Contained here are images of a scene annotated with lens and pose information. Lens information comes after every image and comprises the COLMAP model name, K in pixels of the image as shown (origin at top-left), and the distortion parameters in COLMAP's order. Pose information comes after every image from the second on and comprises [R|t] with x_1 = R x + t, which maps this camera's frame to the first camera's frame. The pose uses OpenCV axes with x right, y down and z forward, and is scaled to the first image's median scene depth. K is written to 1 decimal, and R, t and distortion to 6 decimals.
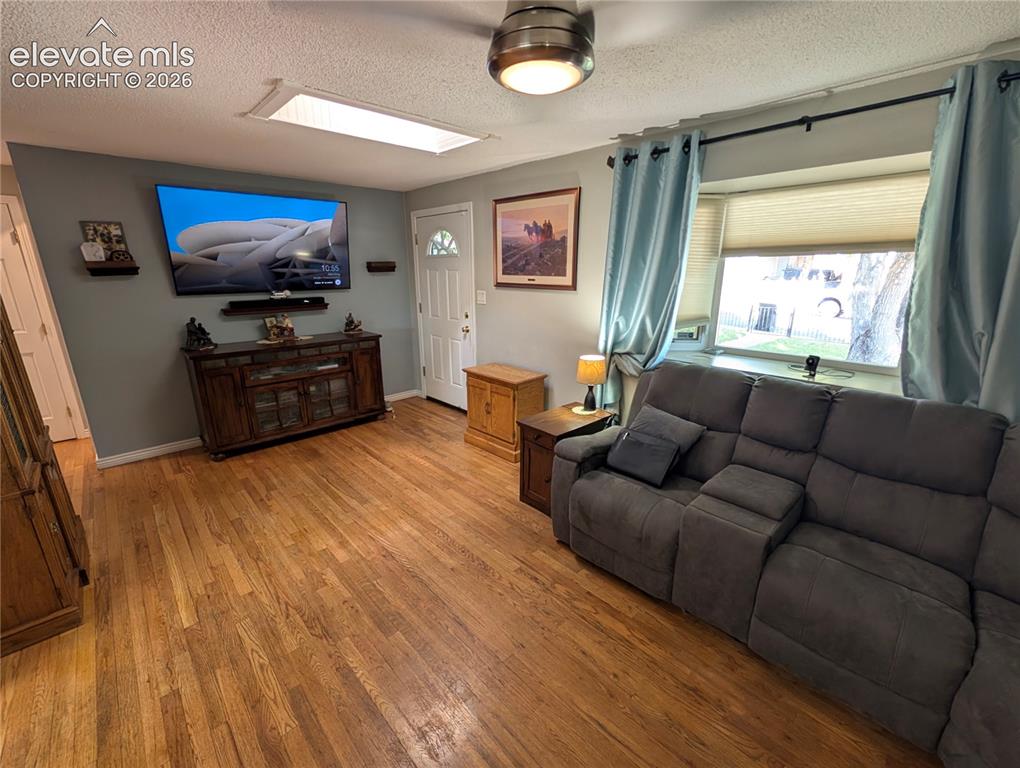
lens RADIAL K [[427.9, 0, 513.6], [0, 427.9, 372.9], [0, 0, 1]] dist [0.000671, 0.000049]
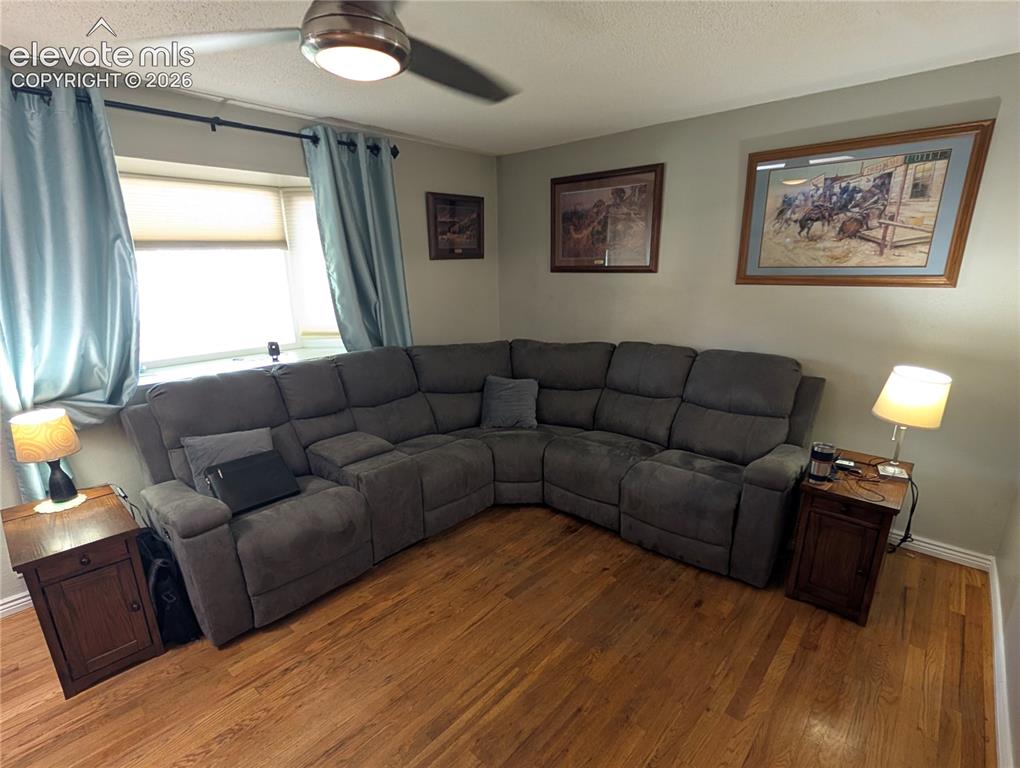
lens RADIAL K [[501.0, 0, 512.2], [0, 501.0, 392.0], [0, 0, 1]] dist [-0.001451, 0.000207]
pose [[-0.070757, -0.249393, 0.965814, -0.722736], [0.250000, 0.932904, 0.259210, -0.112941], [-0.965657, 0.259794, -0.003661, 0.492138]]
